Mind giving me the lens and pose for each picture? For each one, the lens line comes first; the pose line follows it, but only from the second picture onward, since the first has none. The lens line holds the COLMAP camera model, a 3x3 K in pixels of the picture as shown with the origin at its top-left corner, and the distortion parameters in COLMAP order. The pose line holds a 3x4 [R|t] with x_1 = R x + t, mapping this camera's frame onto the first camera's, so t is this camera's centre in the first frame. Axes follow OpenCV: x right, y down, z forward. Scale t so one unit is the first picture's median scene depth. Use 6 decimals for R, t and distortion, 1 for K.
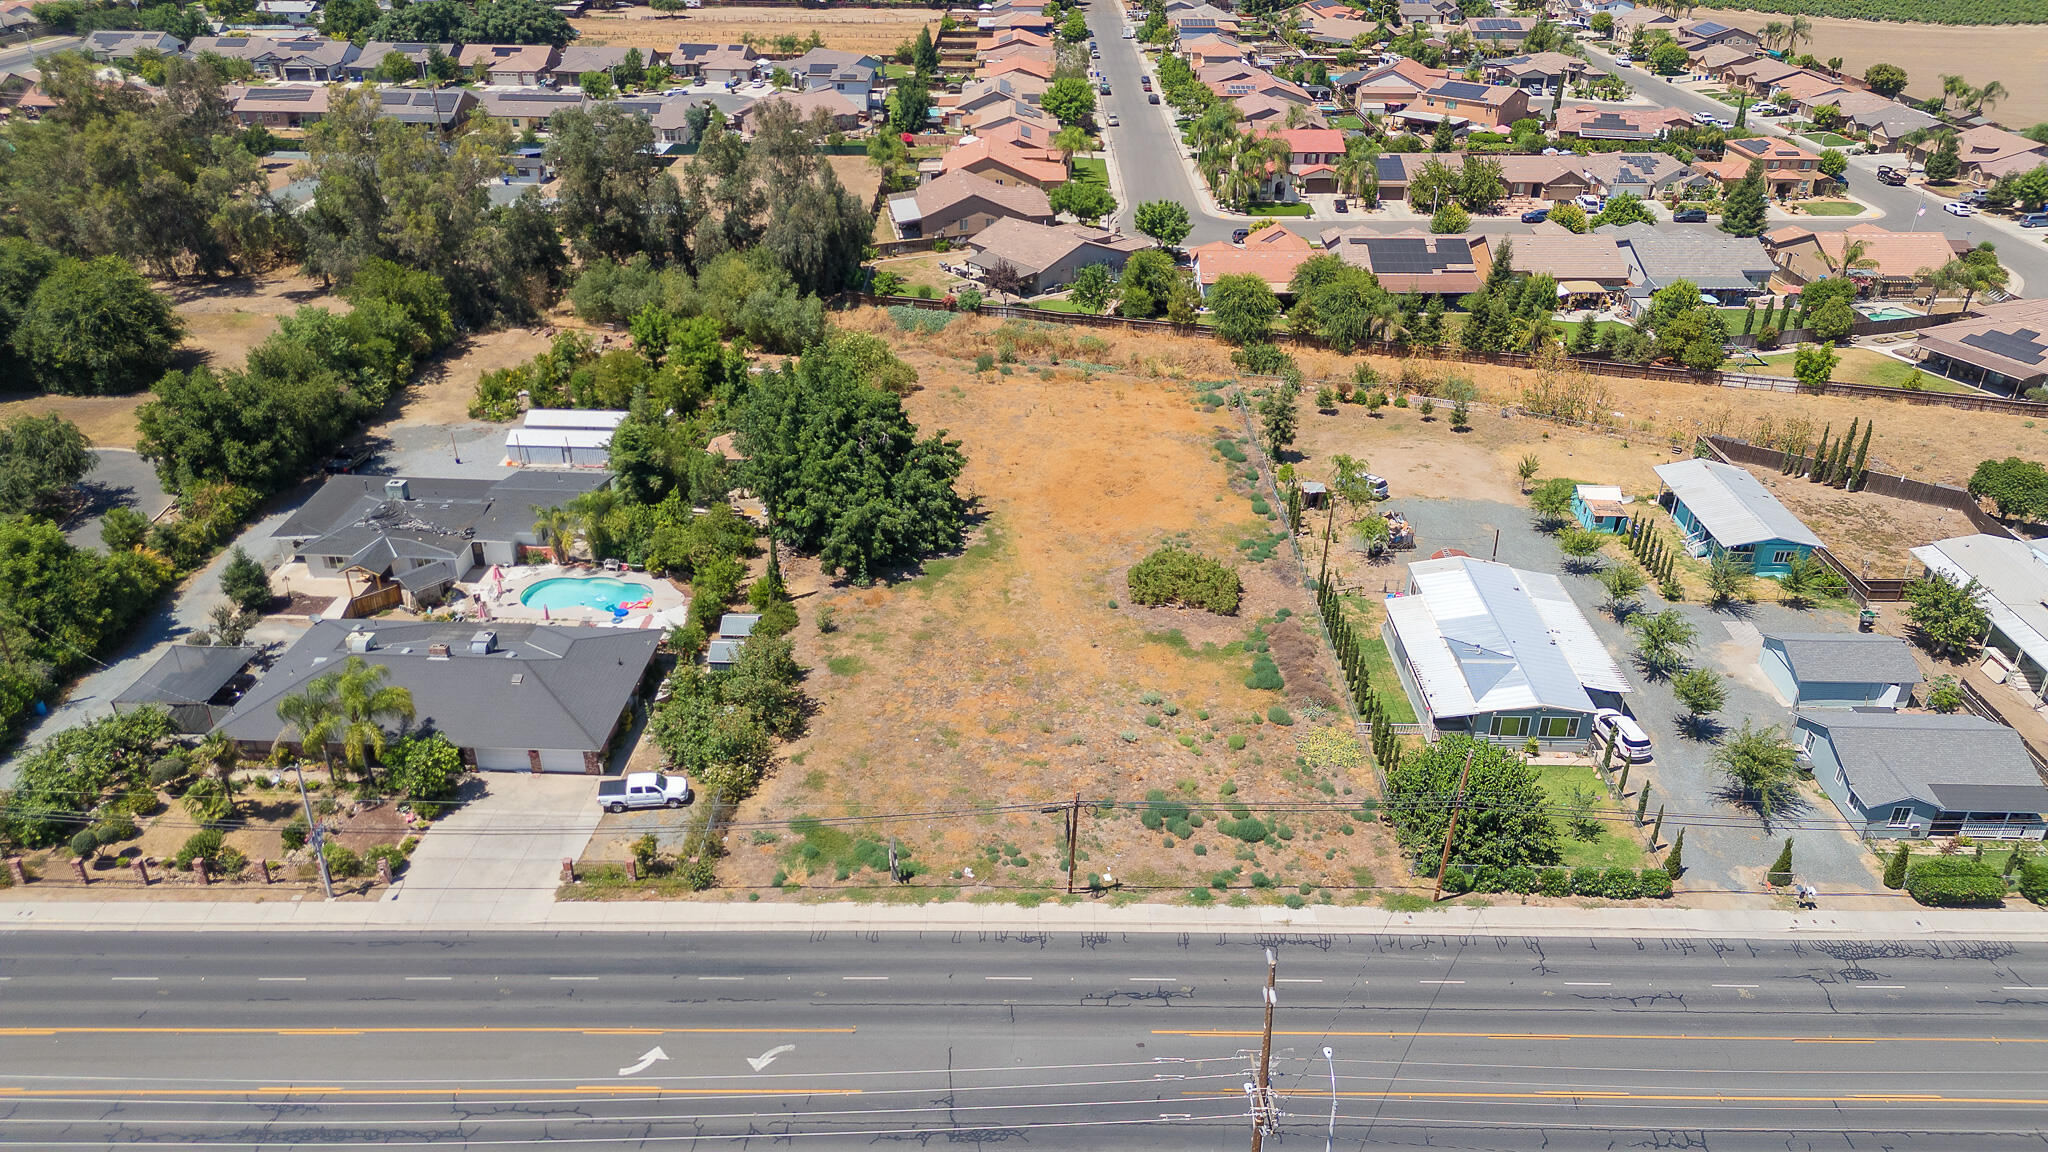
lens RADIAL K [[1433.2, 0, 1024.0], [0, 1433.2, 576.0], [0, 0, 1]] dist [0.062983, -0.001040]
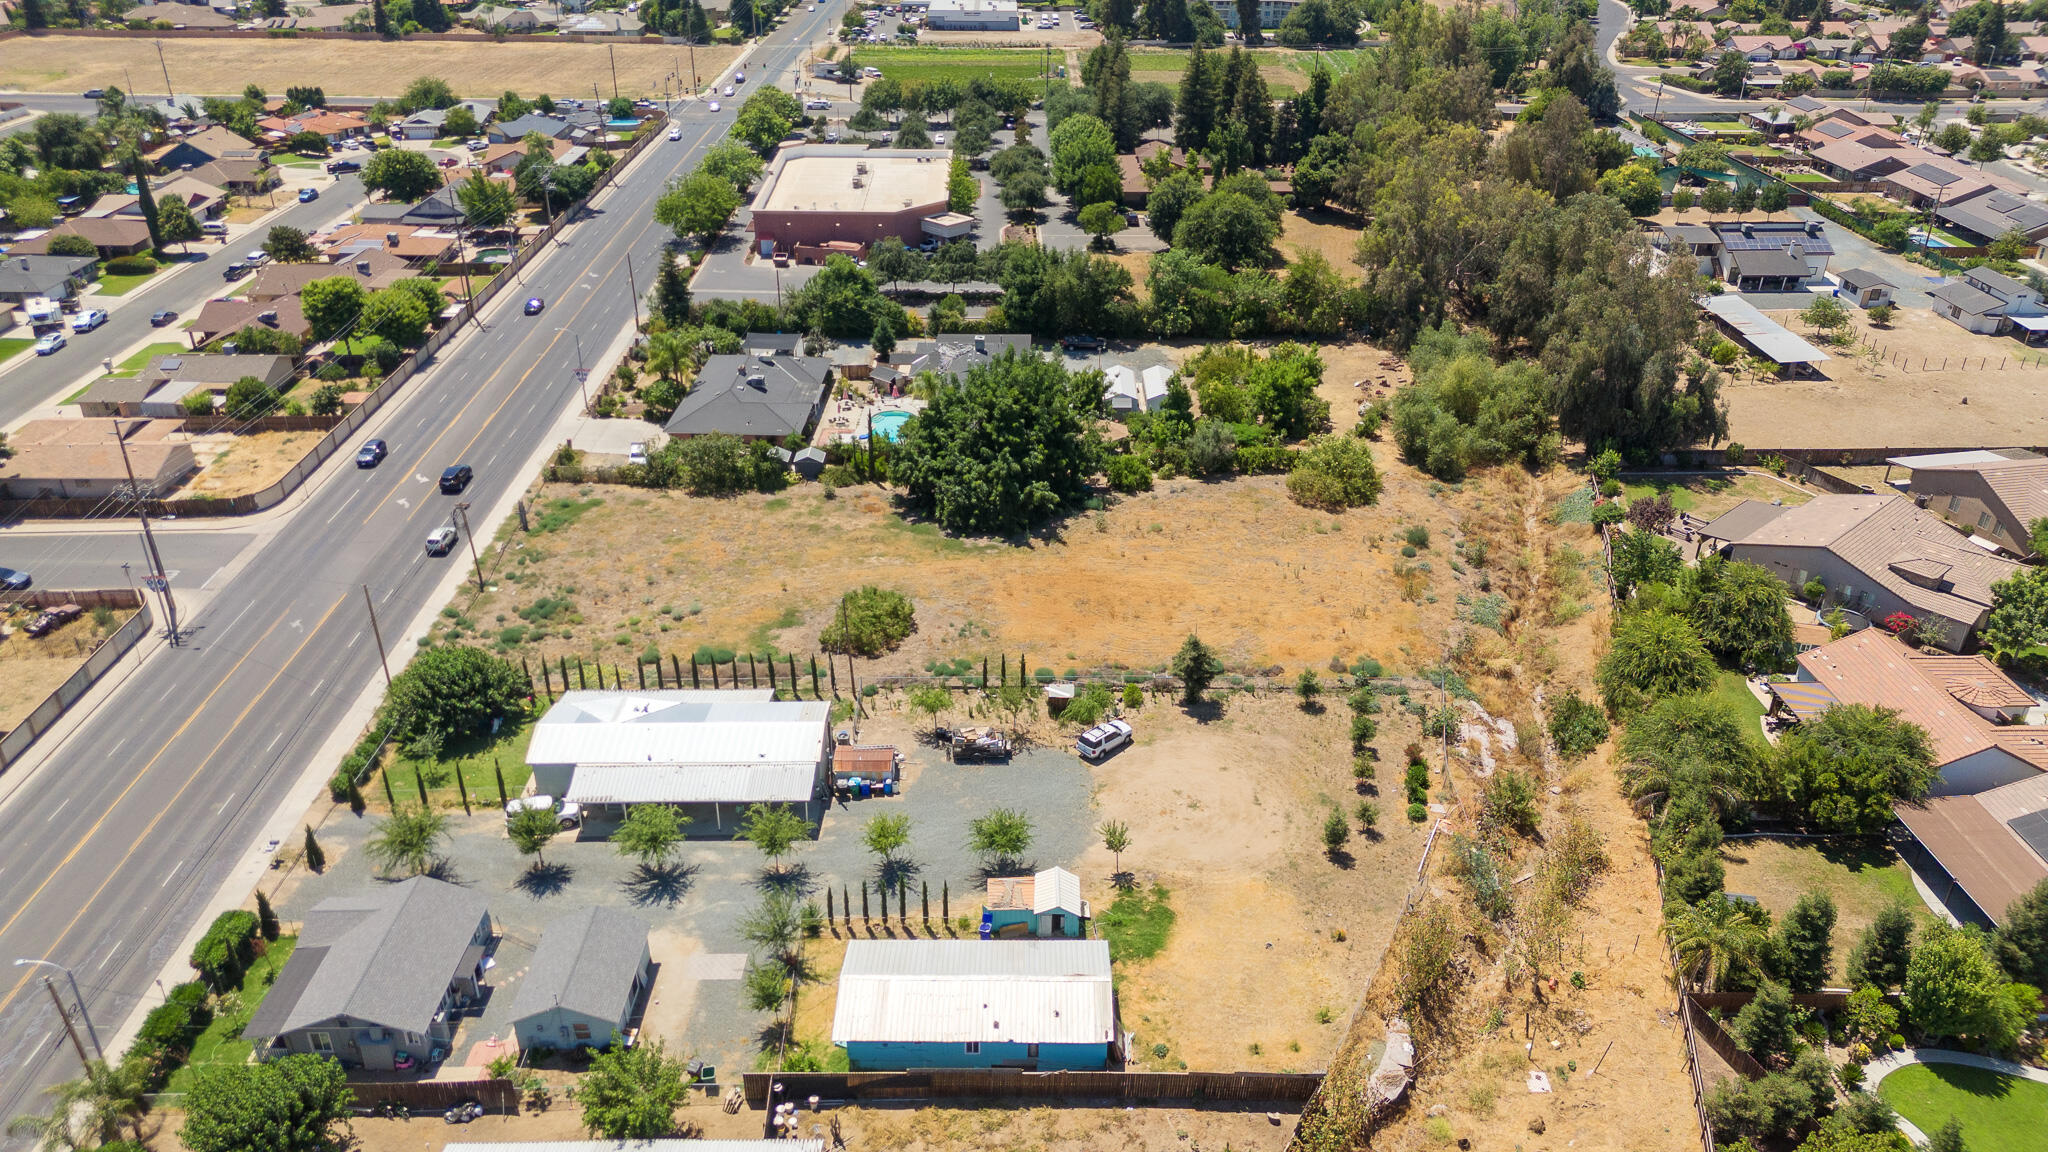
lens RADIAL K [[1433.2, 0, 1024.0], [0, 1433.2, 576.0], [0, 0, 1]] dist [0.062983, -0.001040]
pose [[0.023199, 0.461470, -0.886853, 1.228391], [-0.476954, 0.784737, 0.395858, -0.586974], [0.878622, 0.413804, 0.238305, 0.955241]]
